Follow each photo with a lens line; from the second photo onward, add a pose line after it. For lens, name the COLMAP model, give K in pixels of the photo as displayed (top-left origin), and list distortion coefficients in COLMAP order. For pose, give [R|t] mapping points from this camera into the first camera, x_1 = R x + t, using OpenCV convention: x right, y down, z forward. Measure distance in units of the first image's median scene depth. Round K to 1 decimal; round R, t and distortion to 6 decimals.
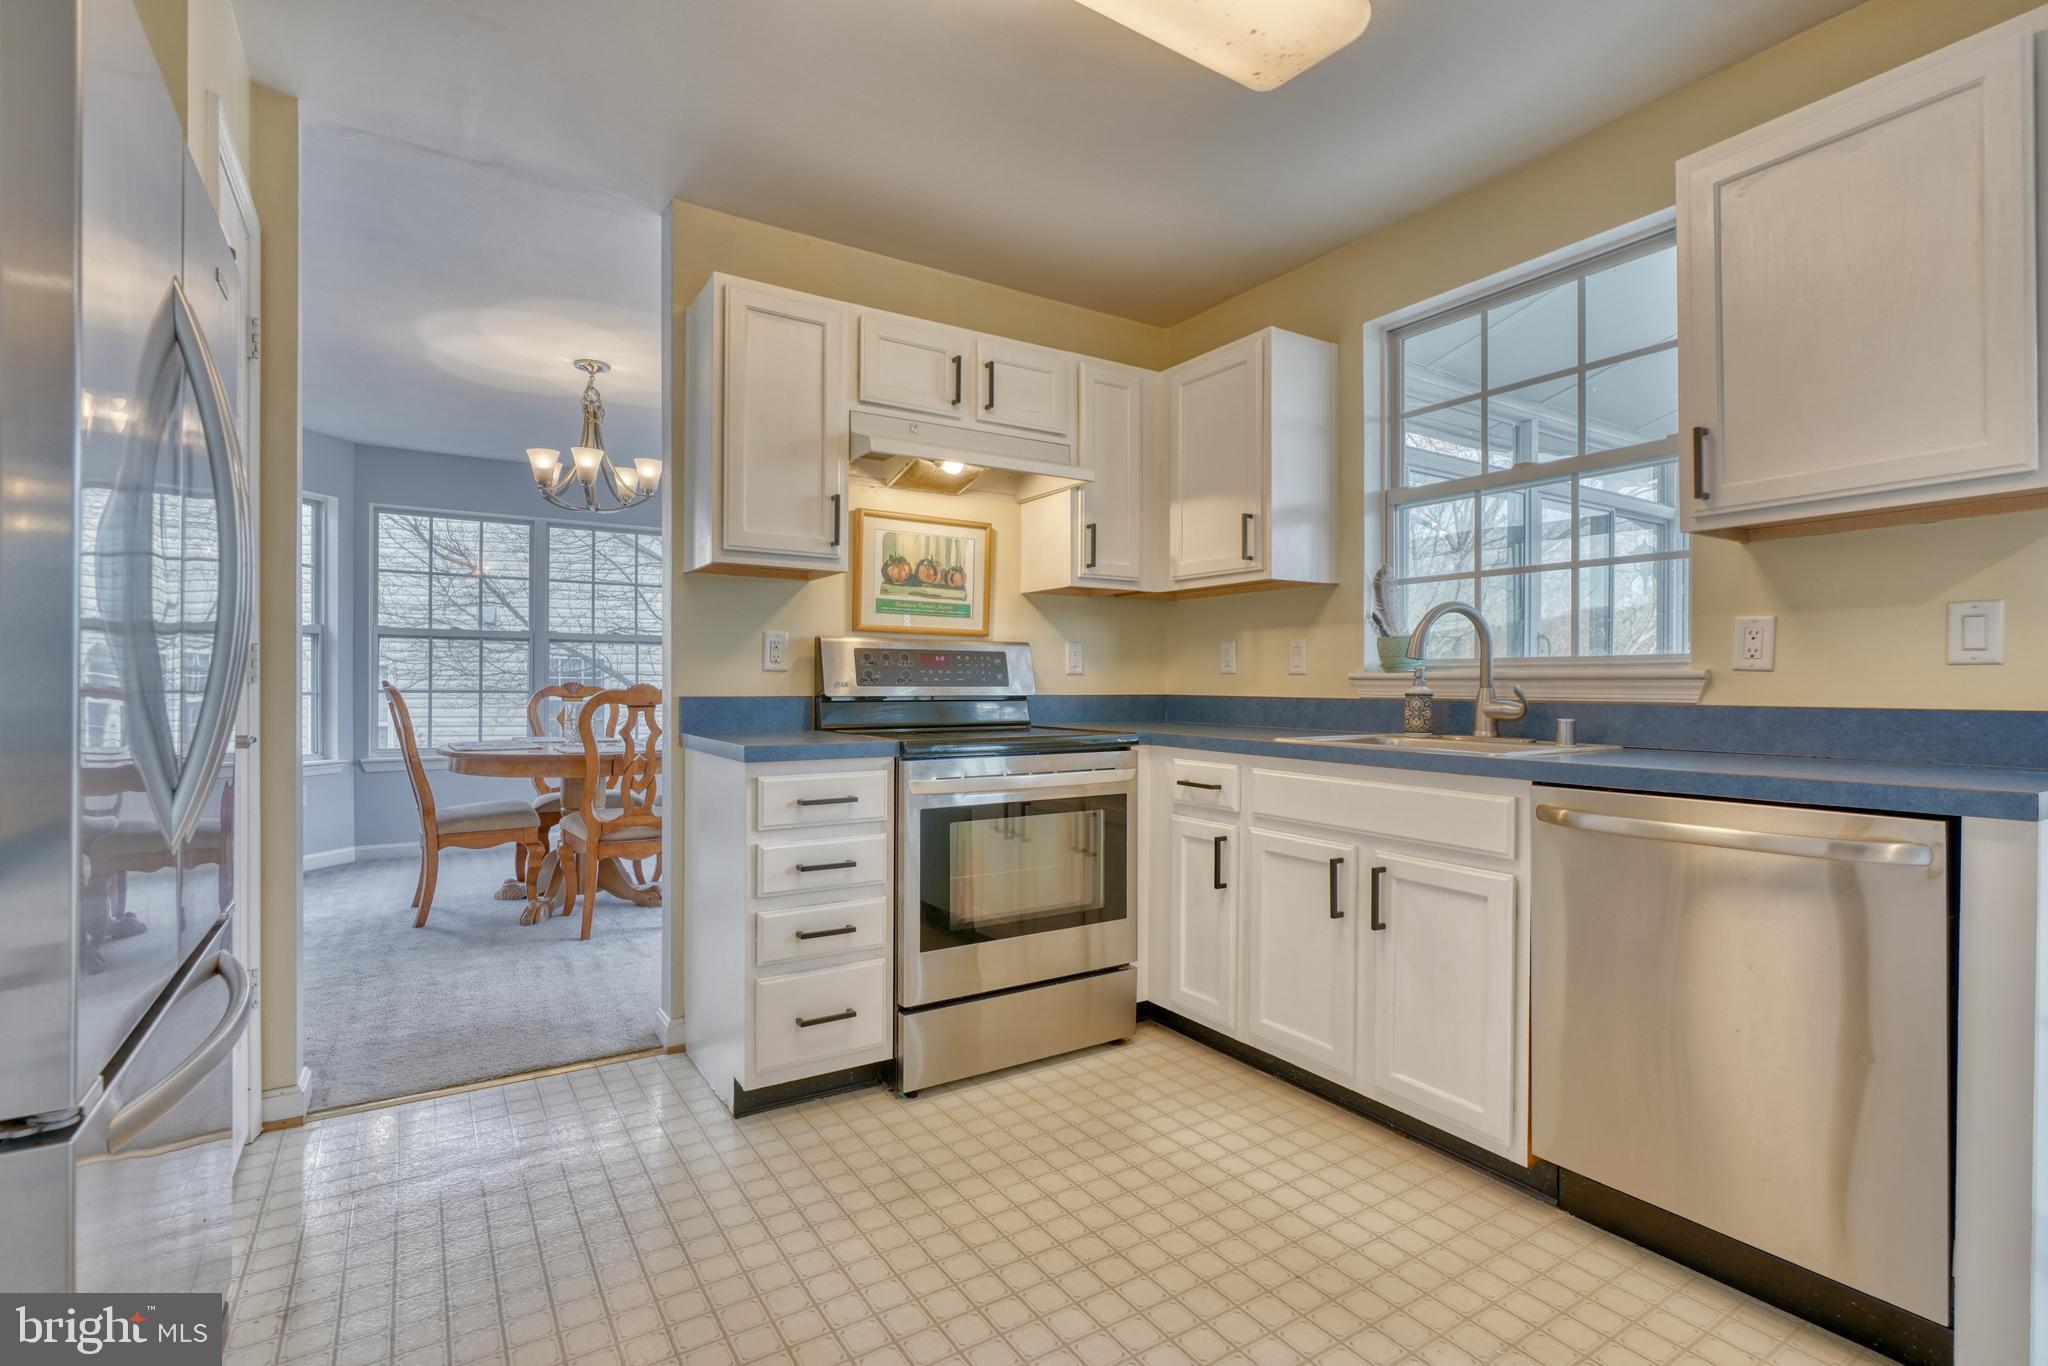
lens RADIAL K [[953.2, 0, 1013.6], [0, 953.2, 687.9], [0, 0, 1]] dist [0.000653, 0.000112]
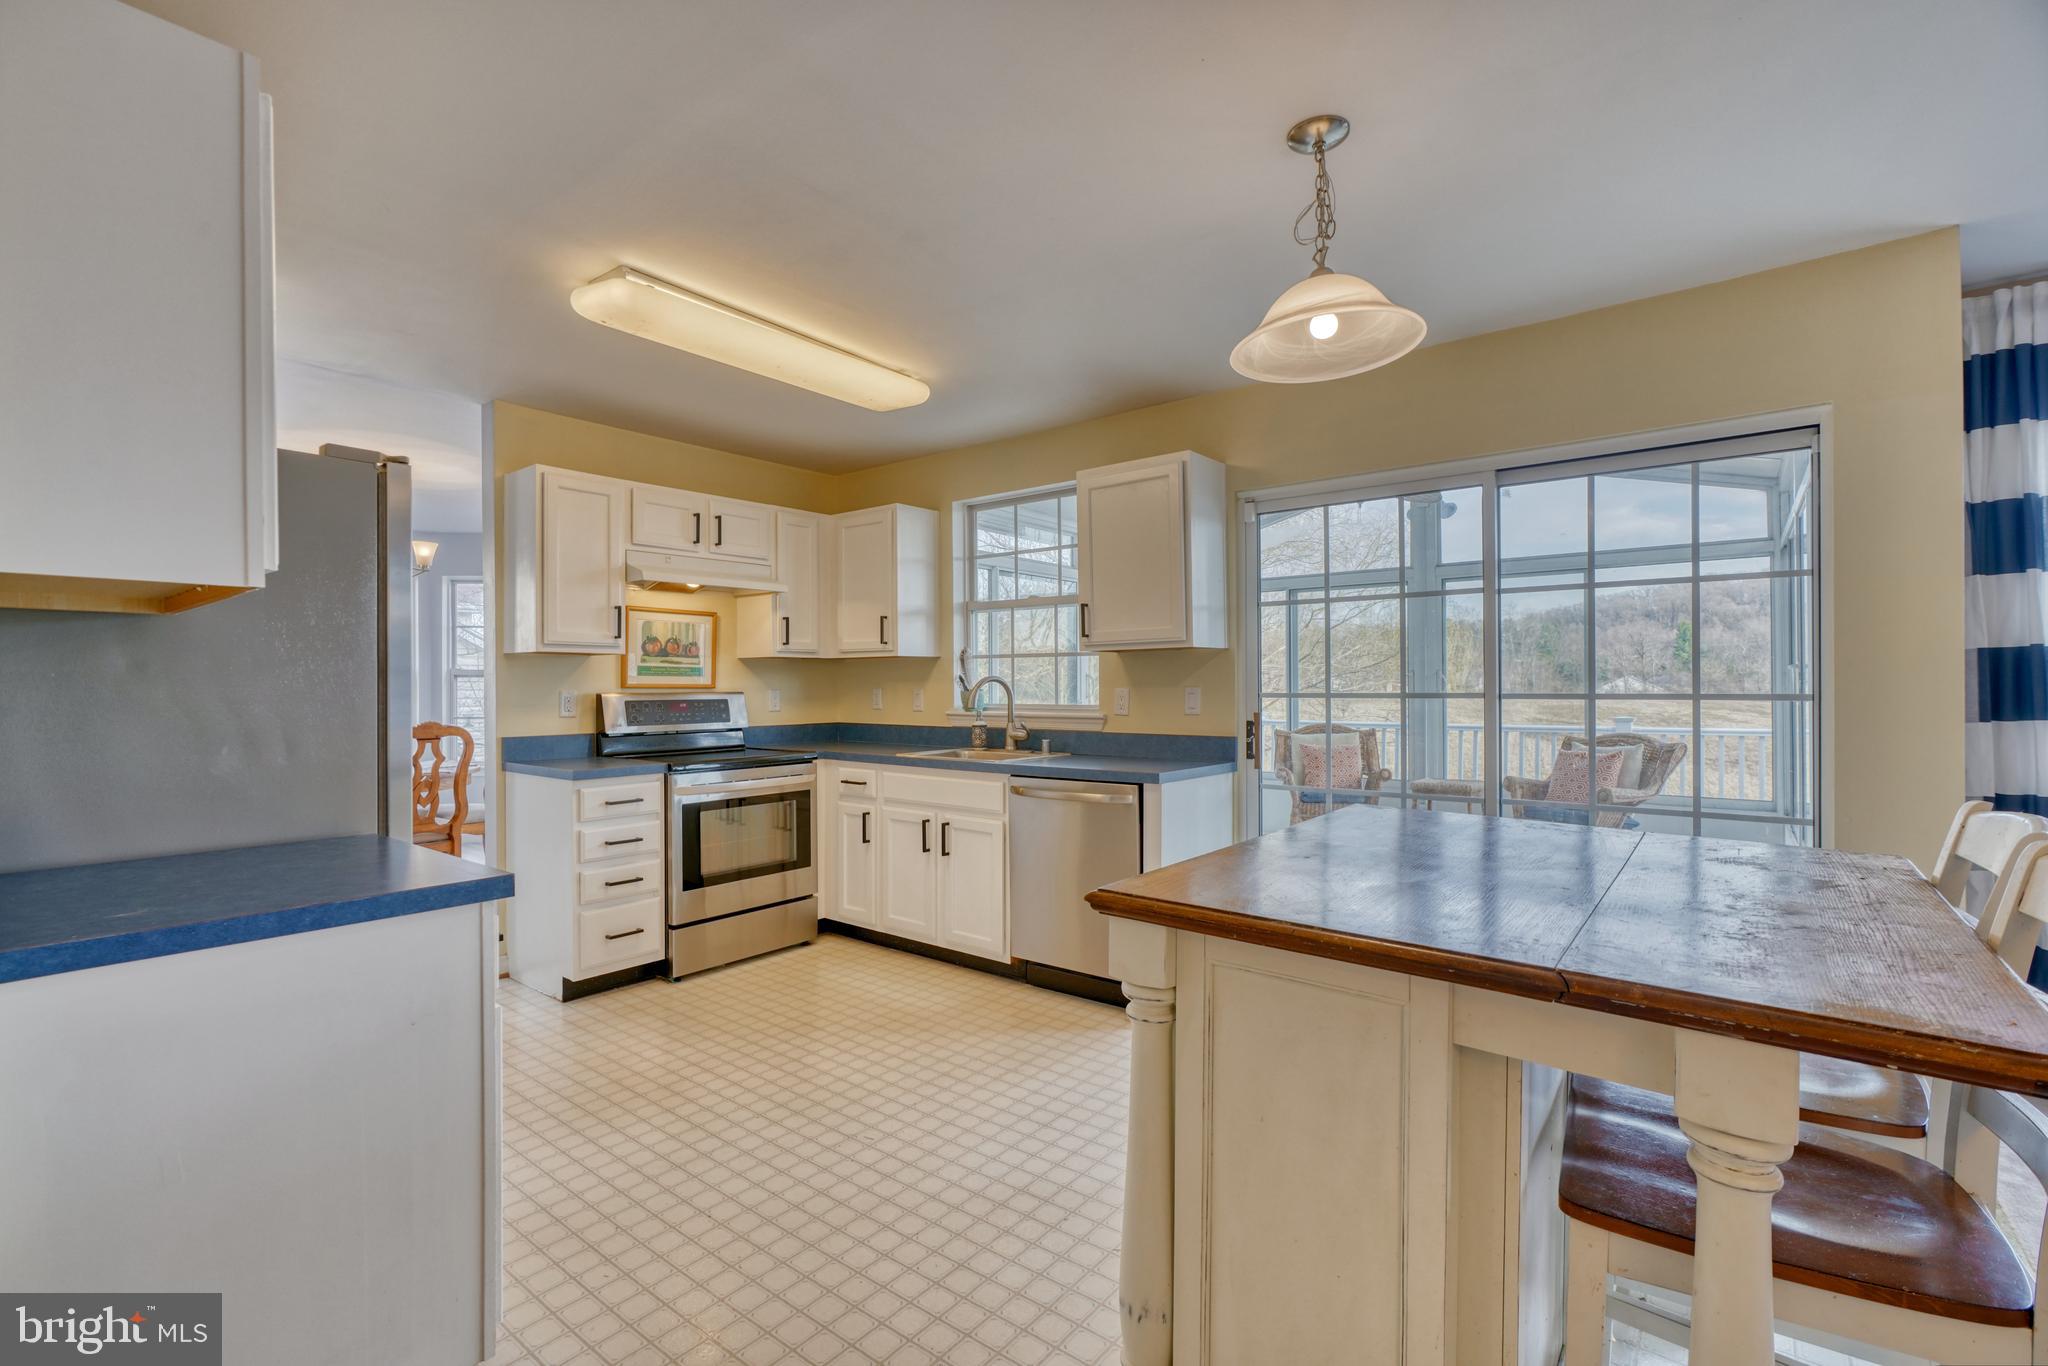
lens RADIAL K [[921.6, 0, 1007.3], [0, 921.6, 688.9], [0, 0, 1]] dist [-0.002439, 0.000140]
pose [[0.948309, -0.008335, 0.317240, -0.059440], [0.008548, 0.999963, 0.000718, -0.059435], [-0.317234, 0.002031, 0.948345, -0.596590]]
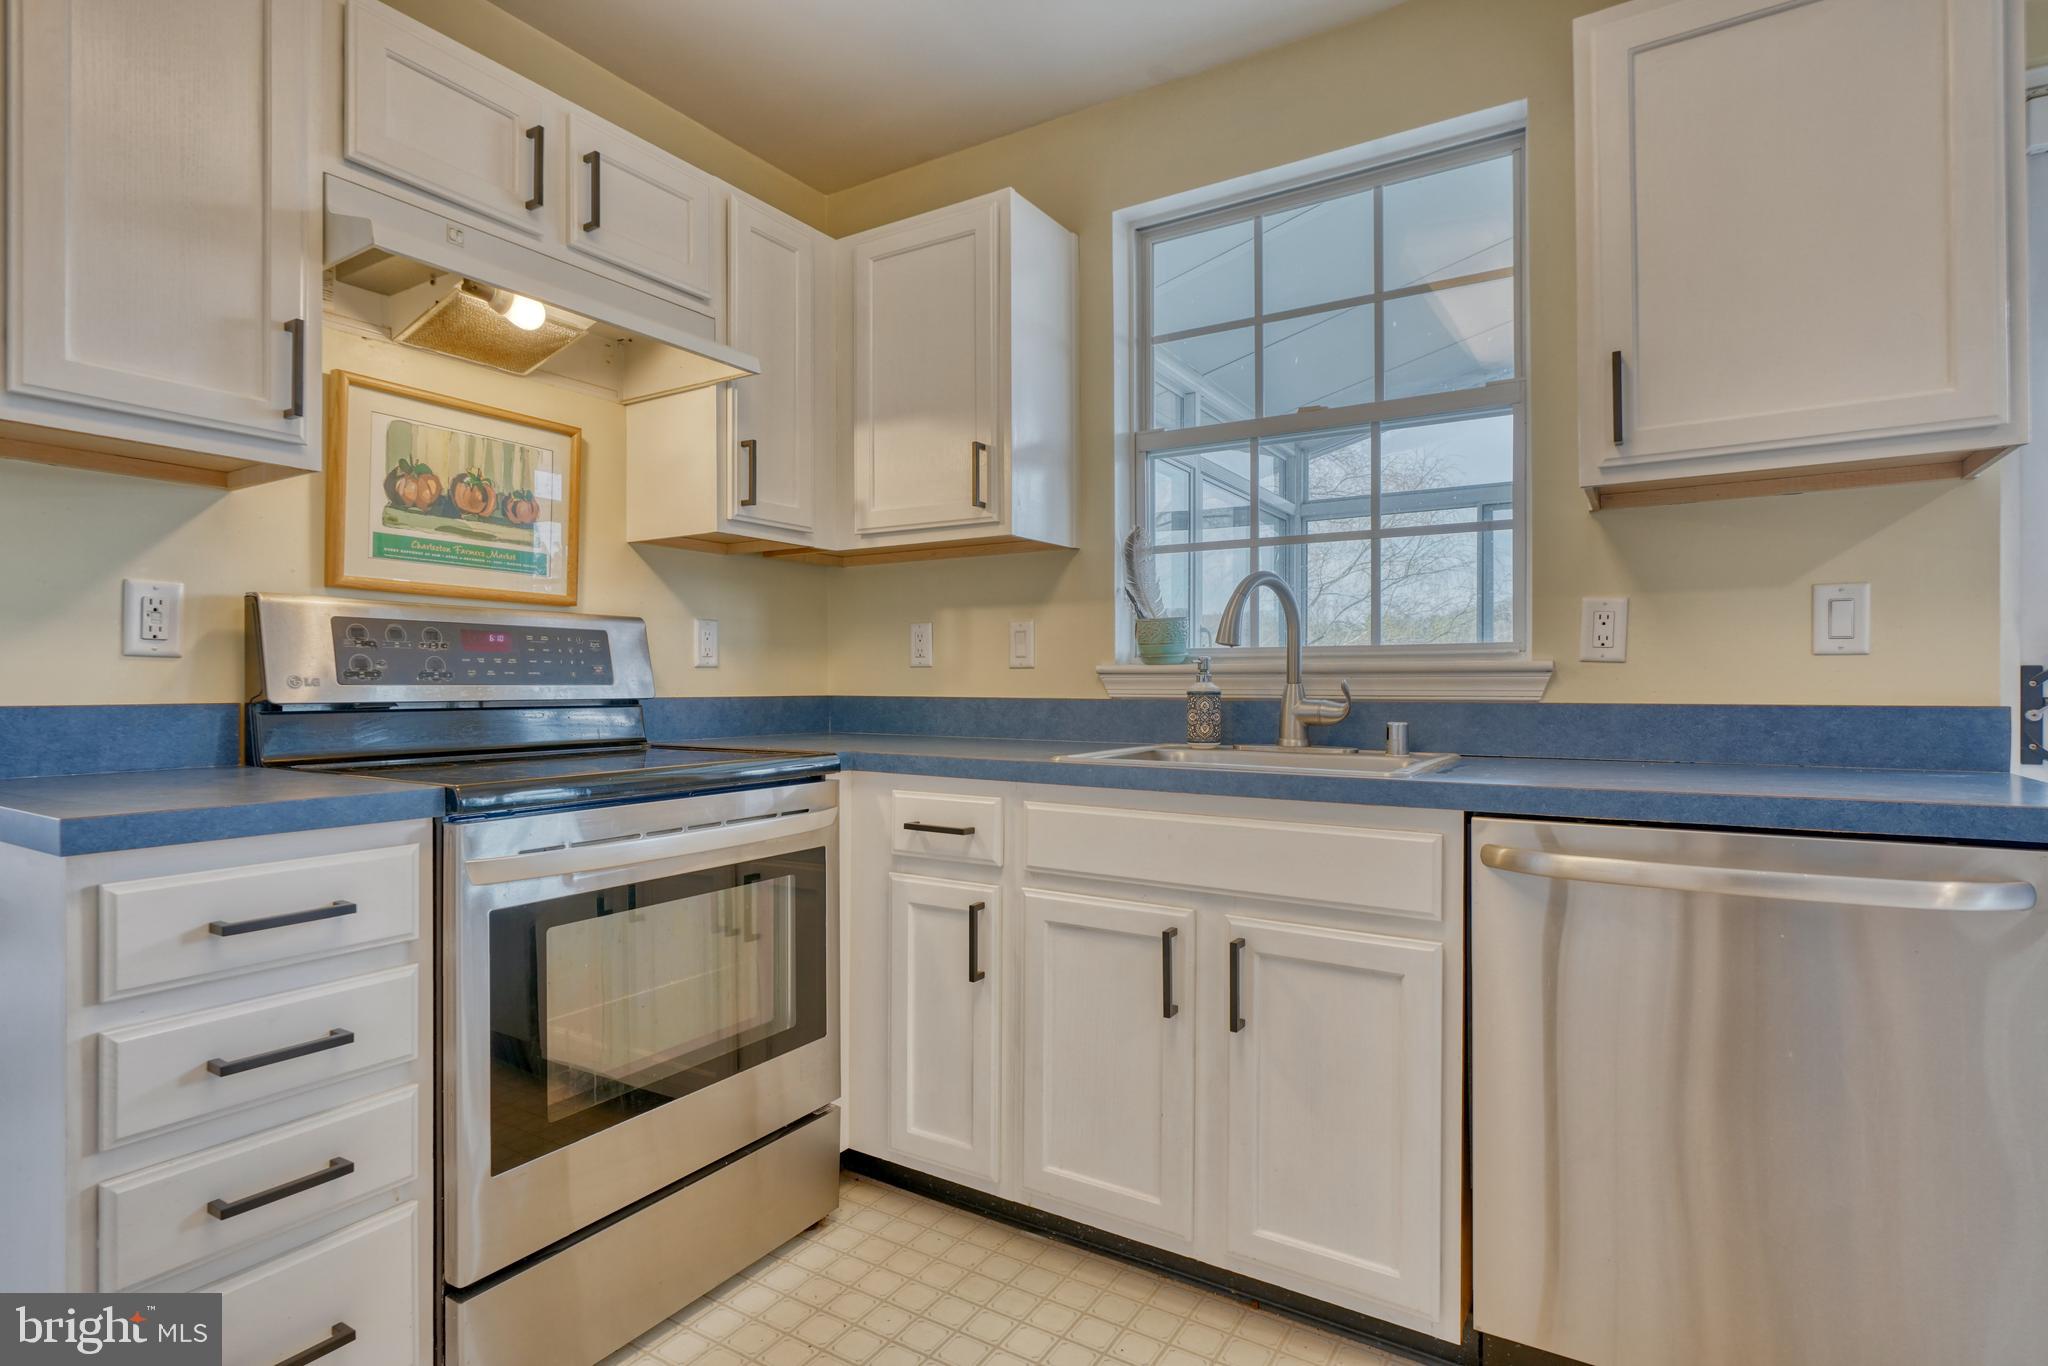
lens RADIAL K [[1032.6, 0, 1011.9], [0, 1032.6, 688.4], [0, 0, 1]] dist [-0.005530, 0.000995]
pose [[0.903339, -0.004813, 0.428900, -0.070025], [0.004692, 0.999988, 0.001338, 0.001338], [-0.428902, 0.000804, 0.903351, 0.302771]]
